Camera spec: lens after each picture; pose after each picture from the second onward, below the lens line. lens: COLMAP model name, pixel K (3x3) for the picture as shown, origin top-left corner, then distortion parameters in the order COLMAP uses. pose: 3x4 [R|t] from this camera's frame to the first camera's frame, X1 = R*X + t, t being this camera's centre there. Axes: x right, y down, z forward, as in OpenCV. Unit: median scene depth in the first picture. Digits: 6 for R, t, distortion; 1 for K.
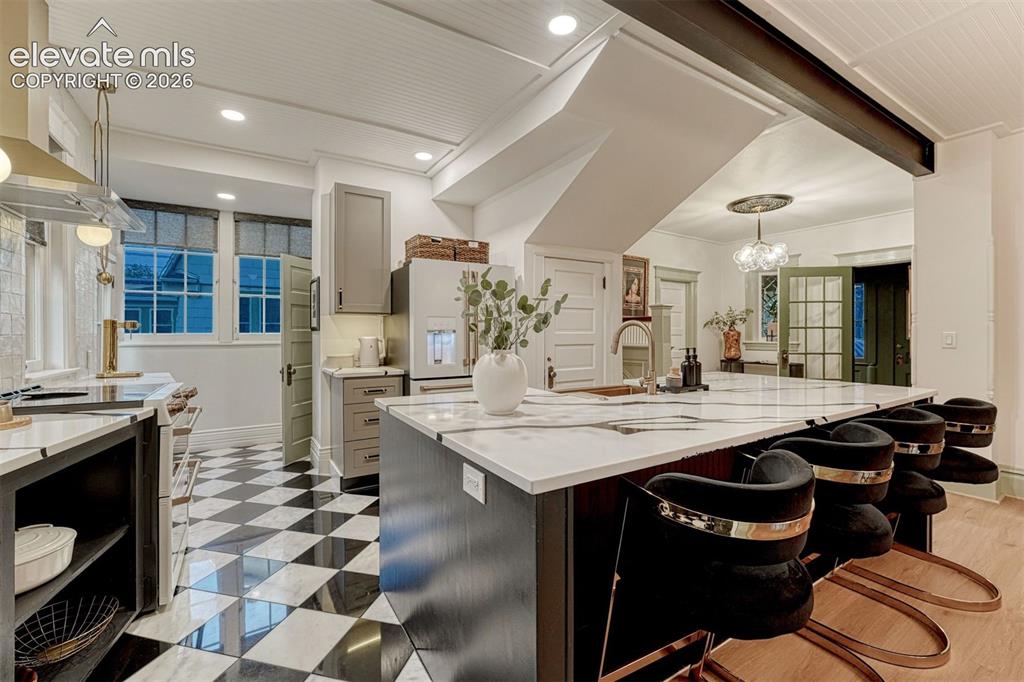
lens RADIAL K [[424.4, 0, 513.6], [0, 424.4, 333.1], [0, 0, 1]] dist [-0.003015, 0.002128]
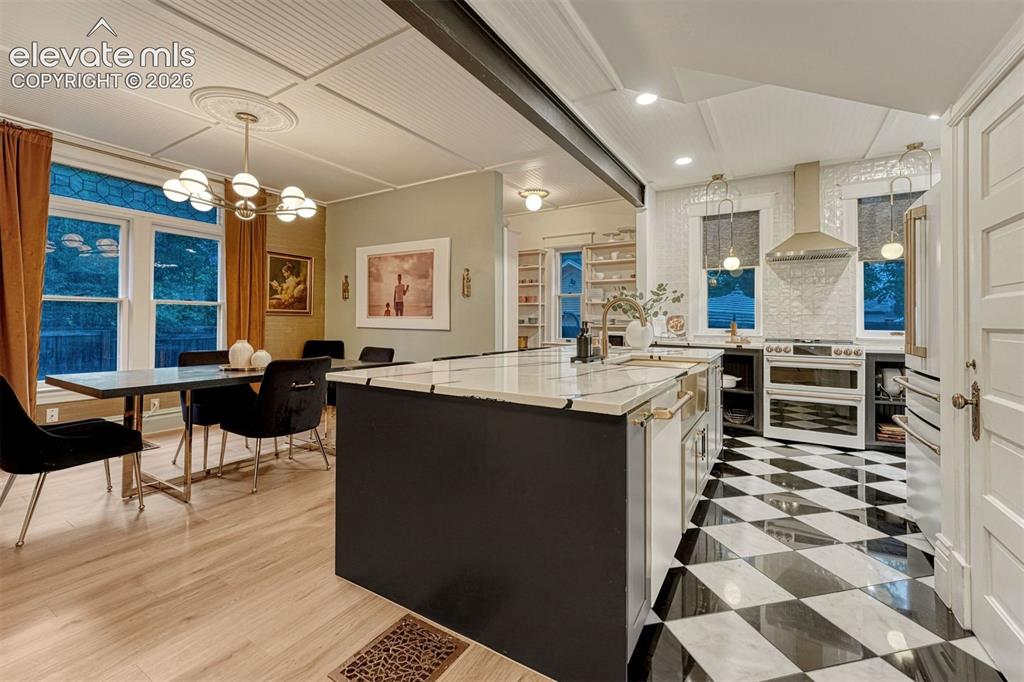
lens RADIAL K [[424.4, 0, 513.7], [0, 424.4, 319.0], [0, 0, 1]] dist [-0.003015, 0.002128]
pose [[-0.888674, -0.004858, -0.458515, 0.592296], [-0.003600, 0.999987, -0.003618, 0.019604], [0.458526, -0.001564, -0.888679, 1.053133]]
